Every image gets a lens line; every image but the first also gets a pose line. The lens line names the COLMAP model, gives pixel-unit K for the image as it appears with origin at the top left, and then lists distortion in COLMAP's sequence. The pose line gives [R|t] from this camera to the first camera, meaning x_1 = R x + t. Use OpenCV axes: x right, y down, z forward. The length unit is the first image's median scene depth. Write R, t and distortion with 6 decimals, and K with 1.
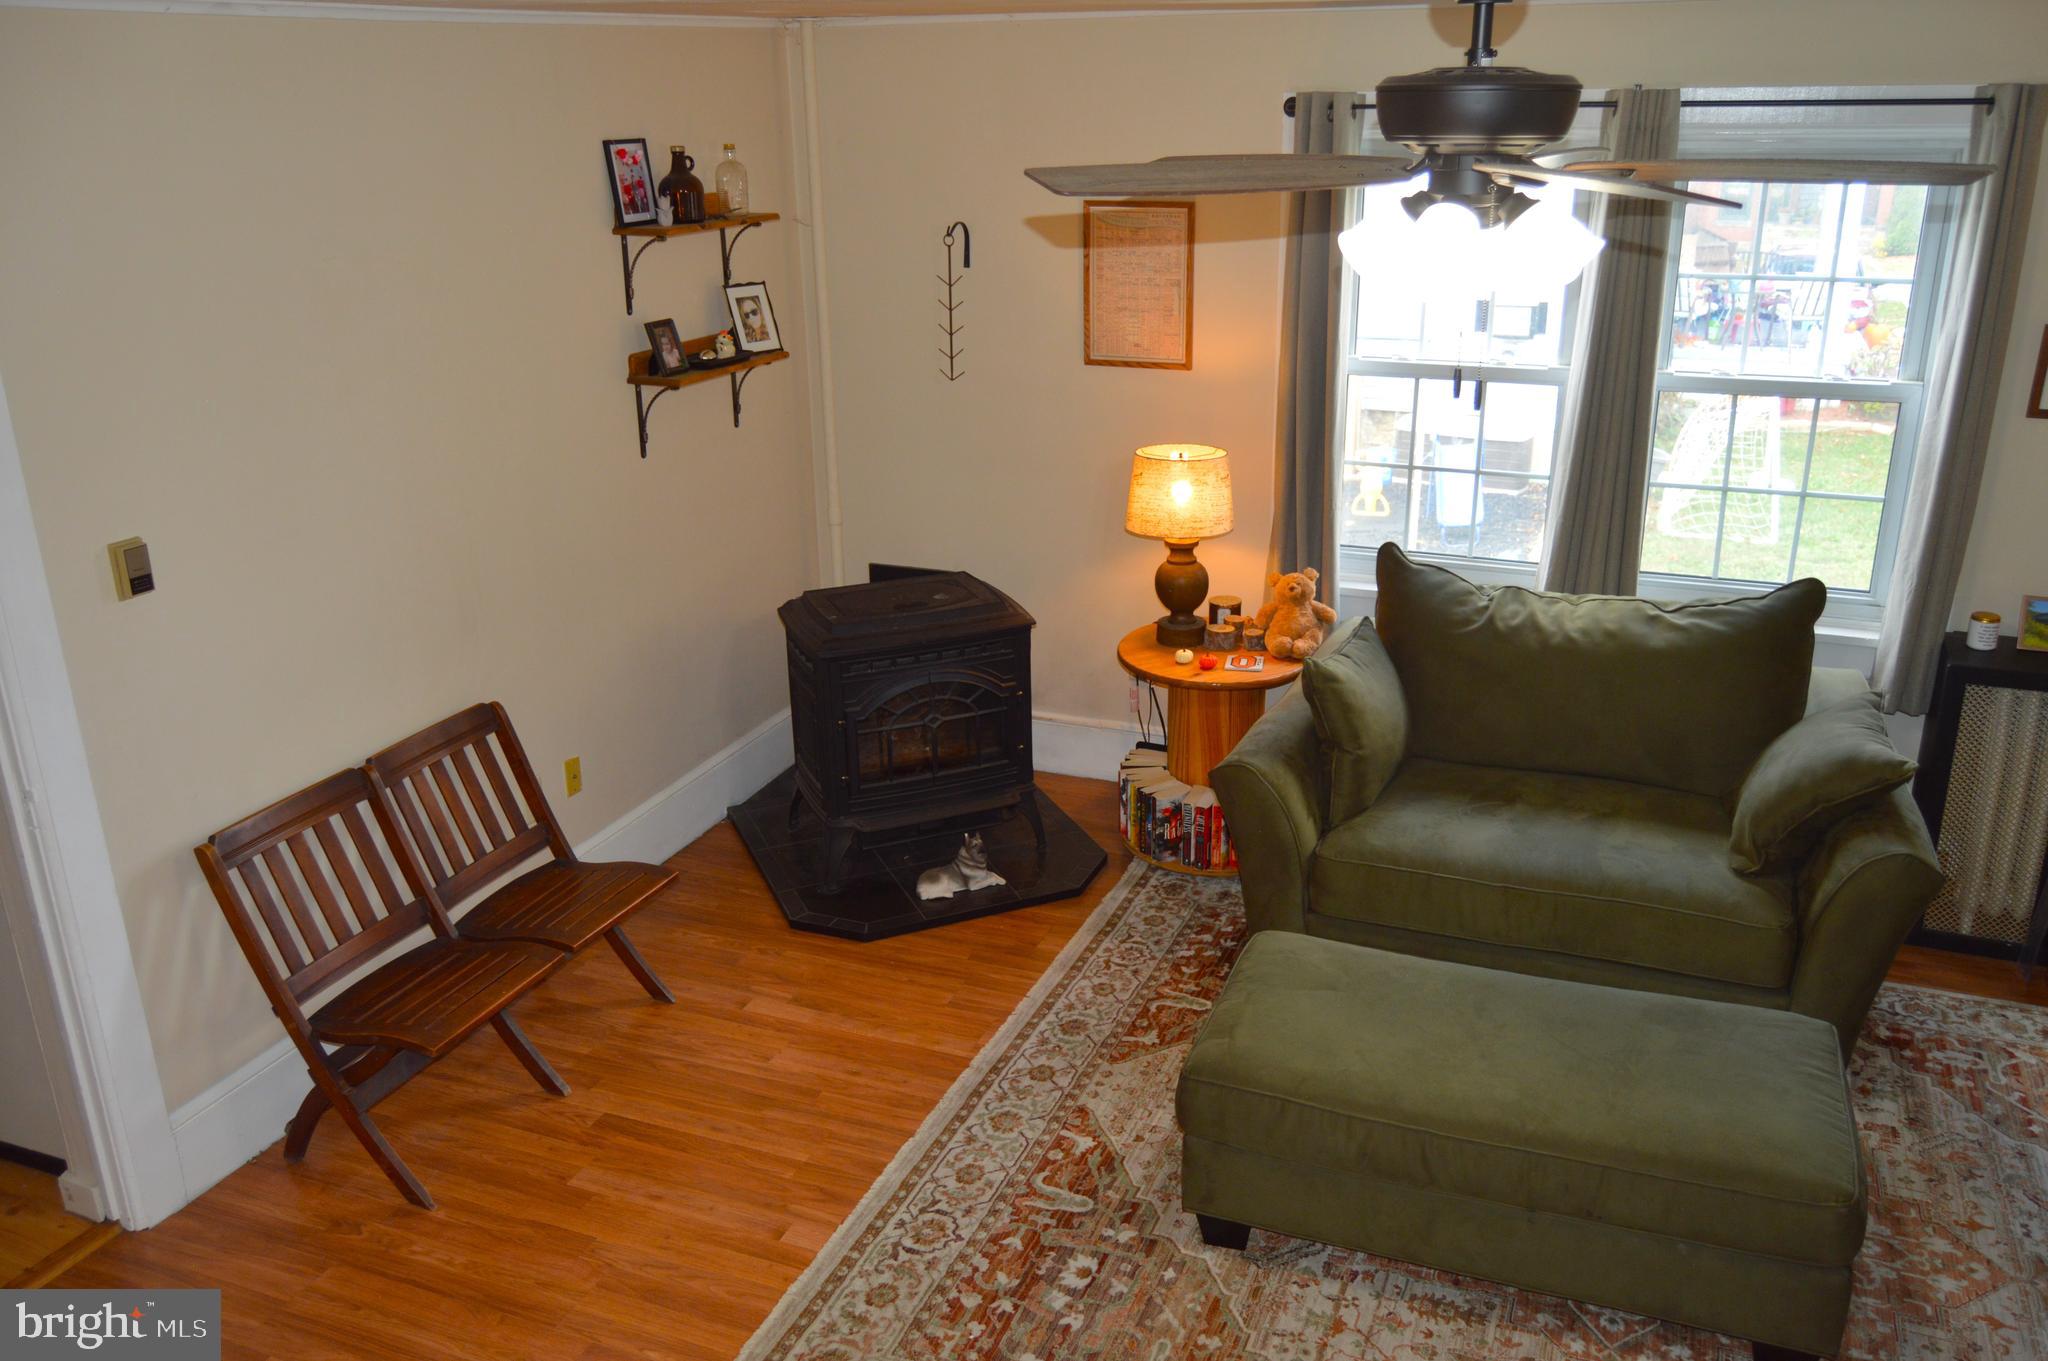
lens RADIAL K [[1628.9, 0, 1024.0], [0, 1628.9, 680.5], [0, 0, 1]] dist [-0.008968, 0.003818]
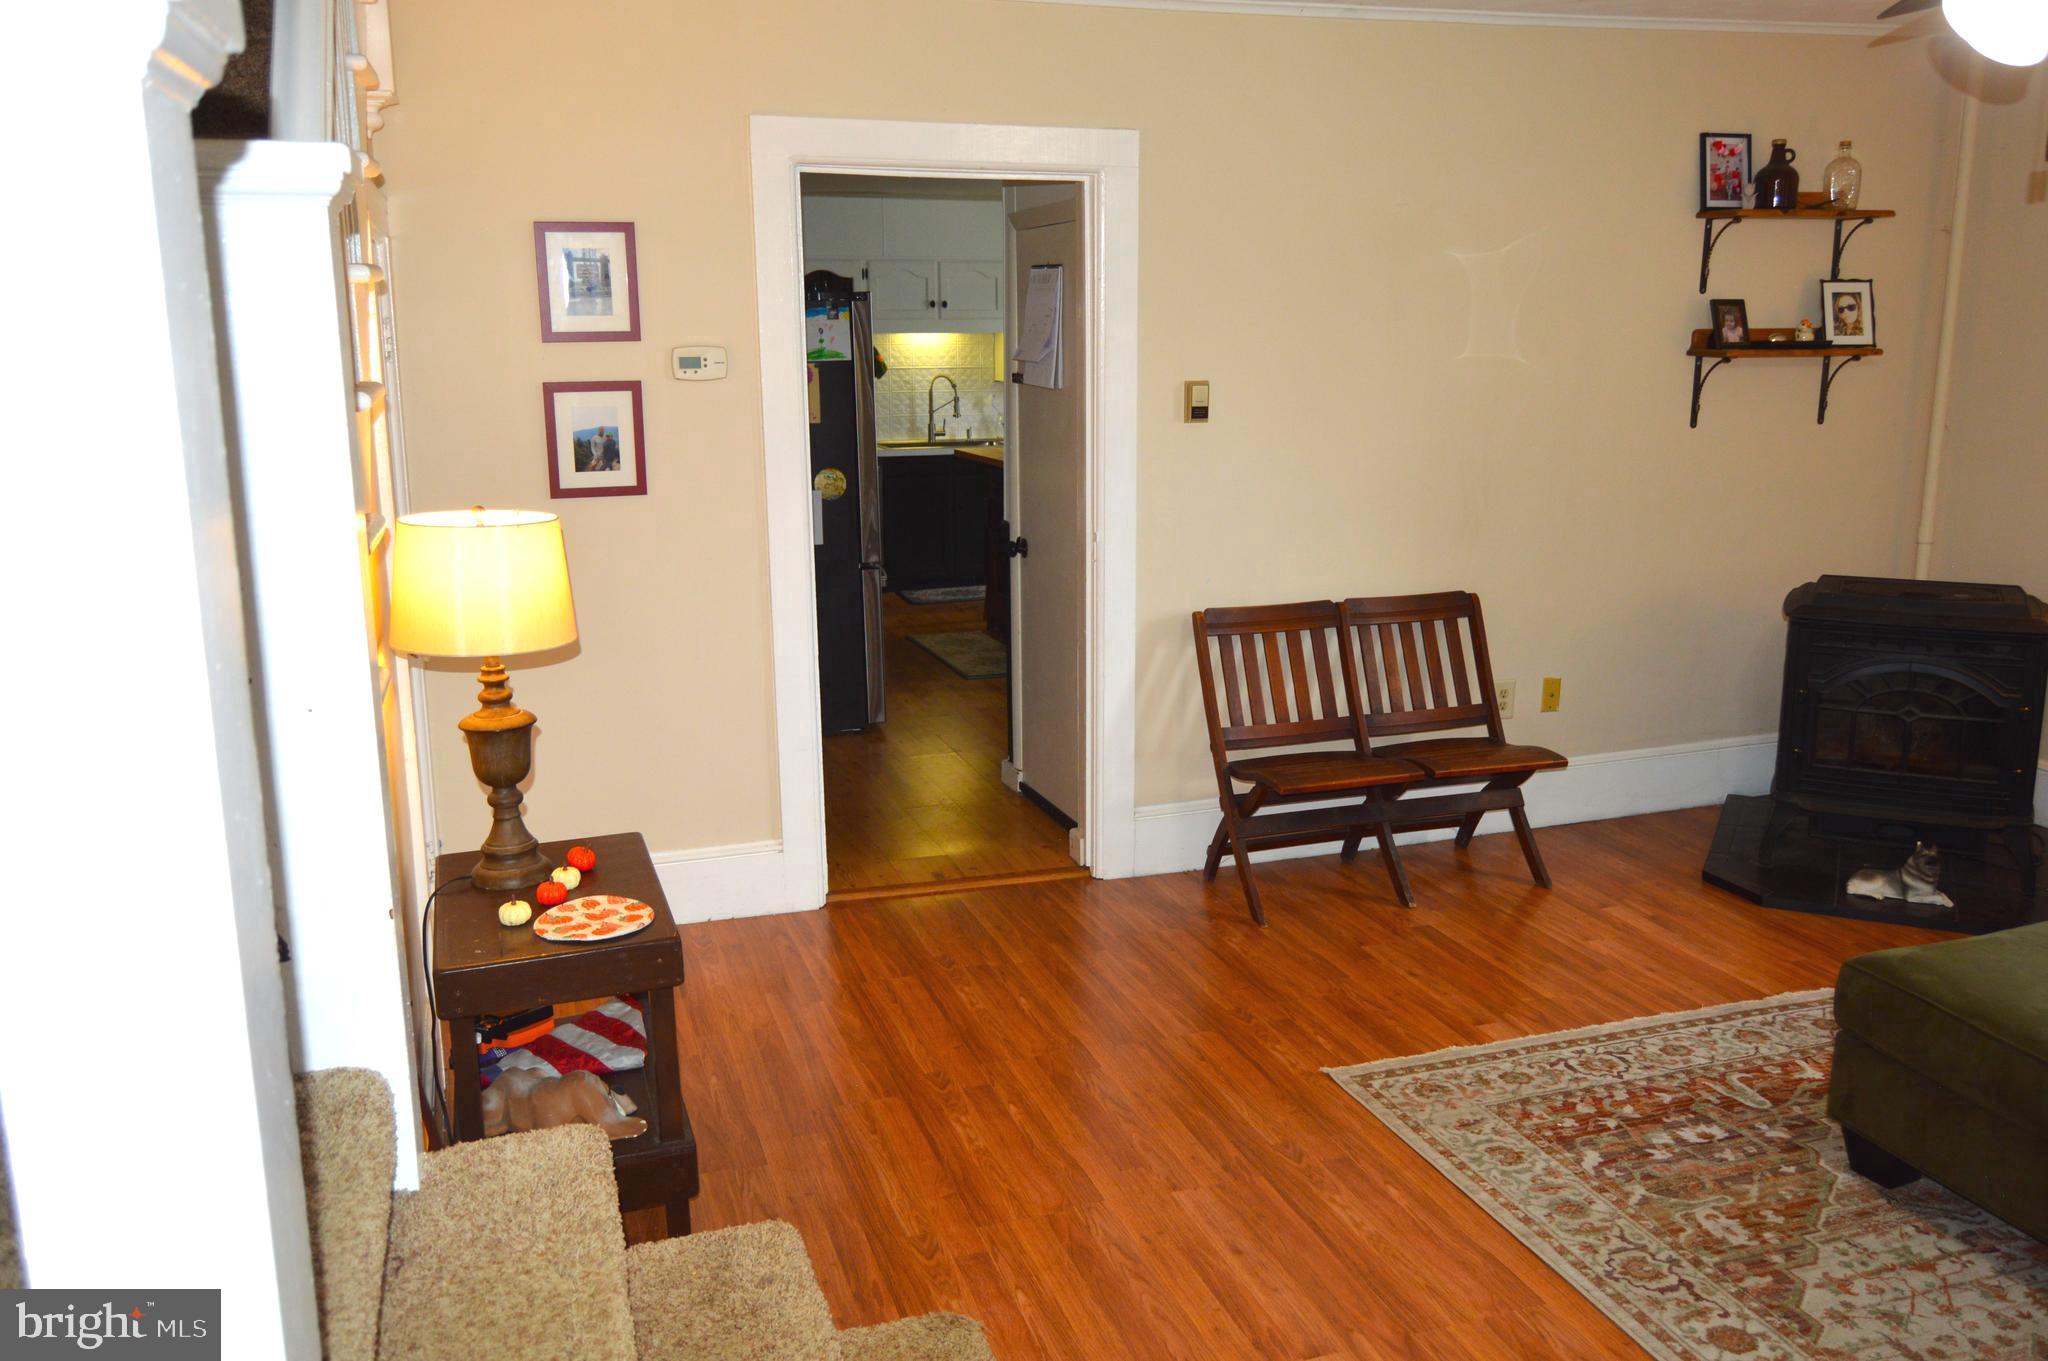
lens RADIAL K [[1667.2, 0, 1024.0], [0, 1667.2, 680.5], [0, 0, 1]] dist [-0.003364, 0.009927]
pose [[0.645605, 0.175955, -0.743125, 0.358364], [-0.264686, 0.964333, -0.001620, 0.156028], [0.716335, 0.197741, 0.669151, -0.027322]]
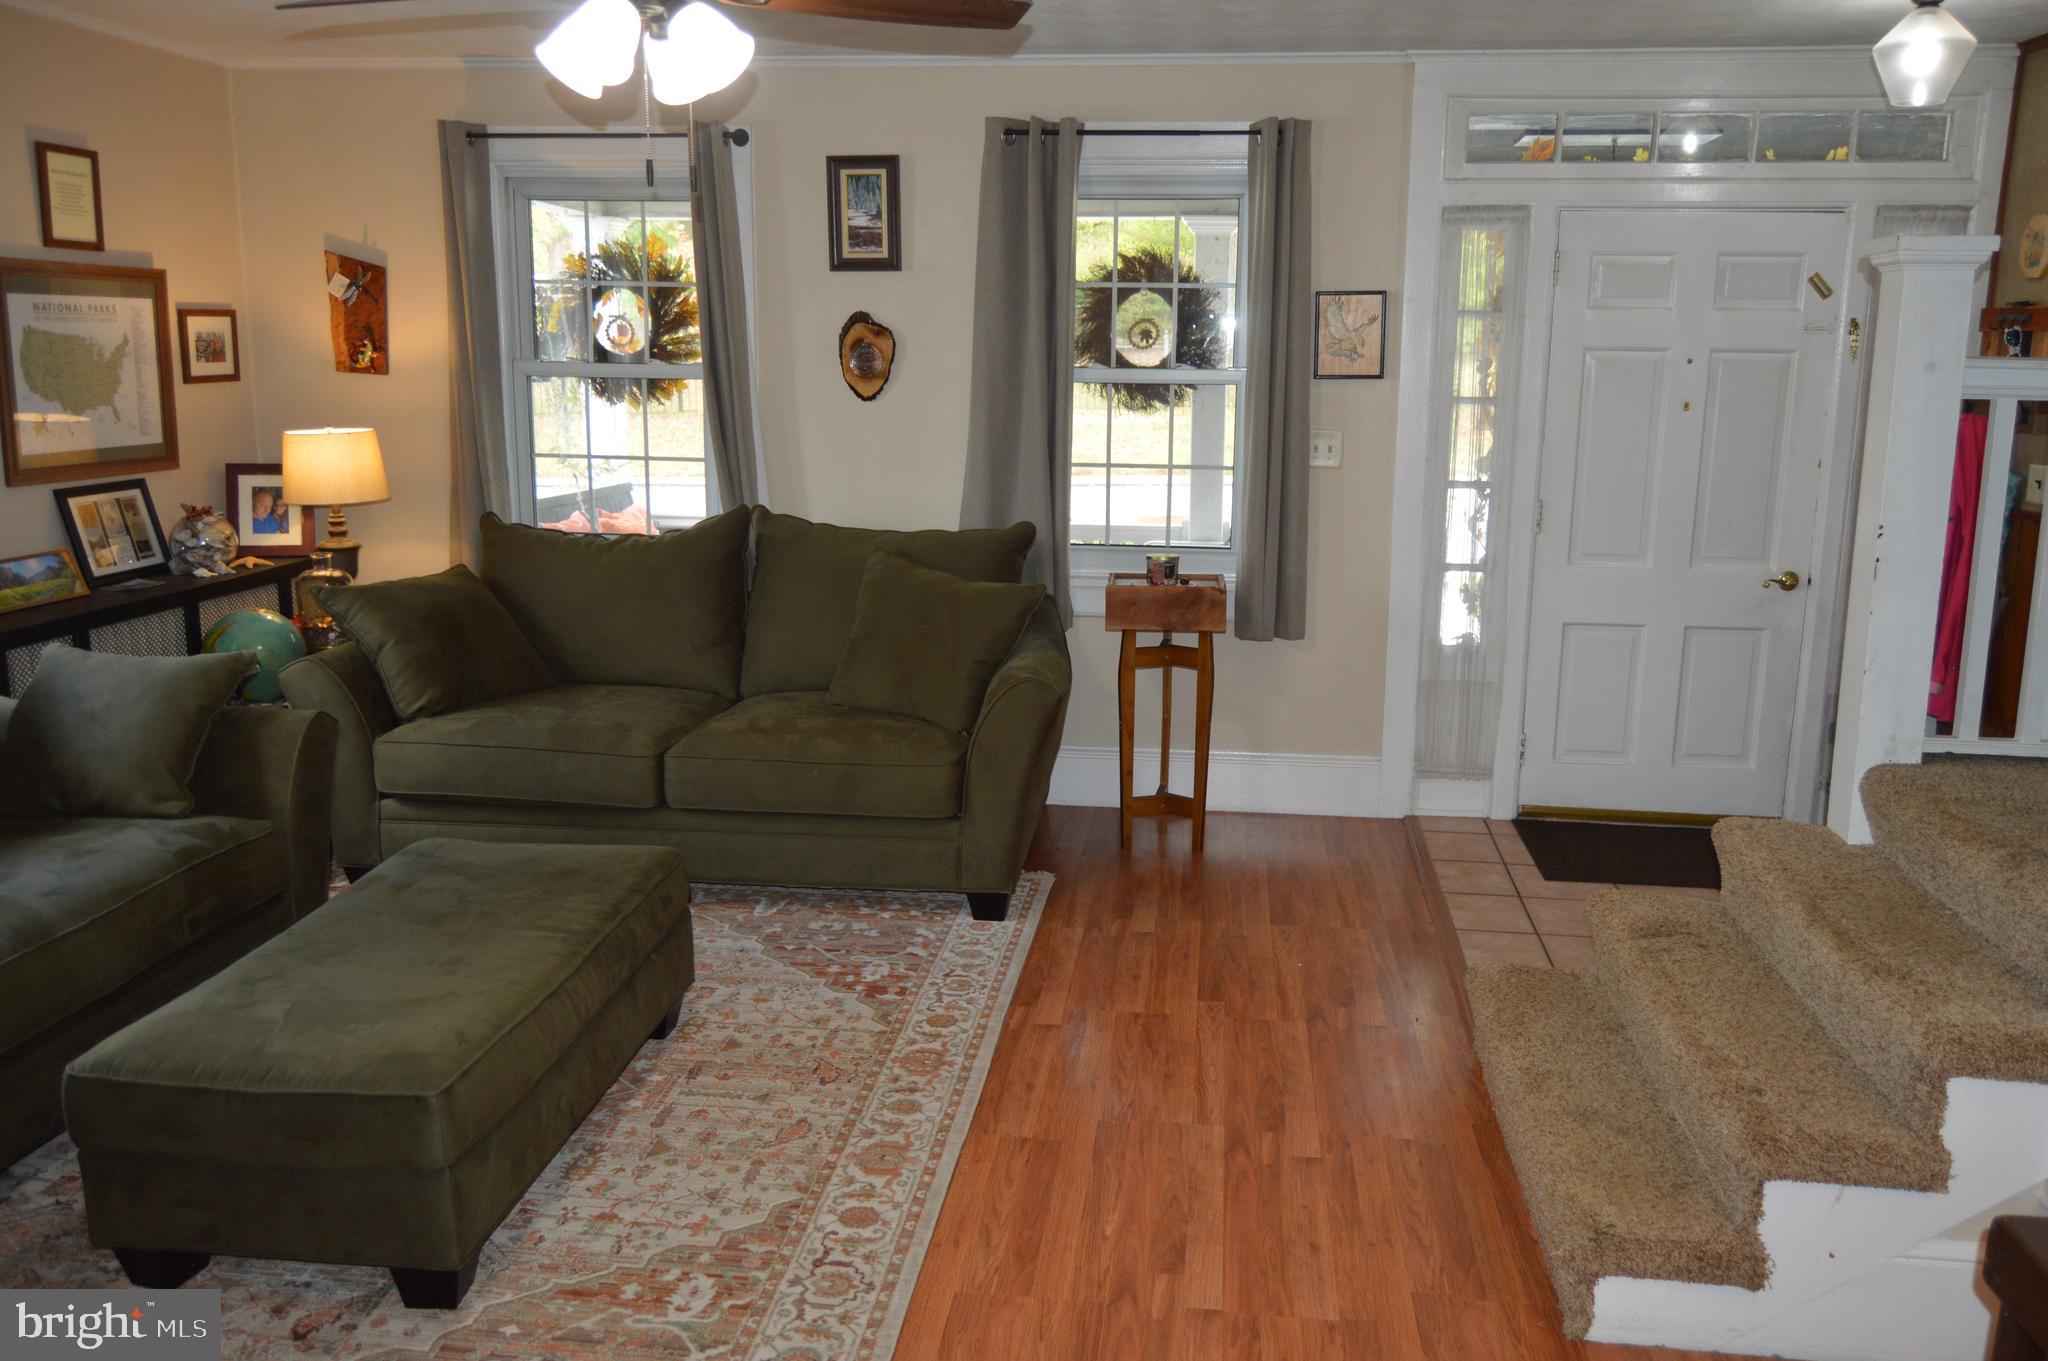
lens RADIAL K [[1628.9, 0, 1024.0], [0, 1628.9, 680.5], [0, 0, 1]] dist [-0.008968, 0.003818]
pose [[-0.268603, -0.178576, 0.946553, -0.517984], [0.324697, 0.908368, 0.263512, -0.044609], [-0.906876, 0.378123, -0.186008, 0.599161]]
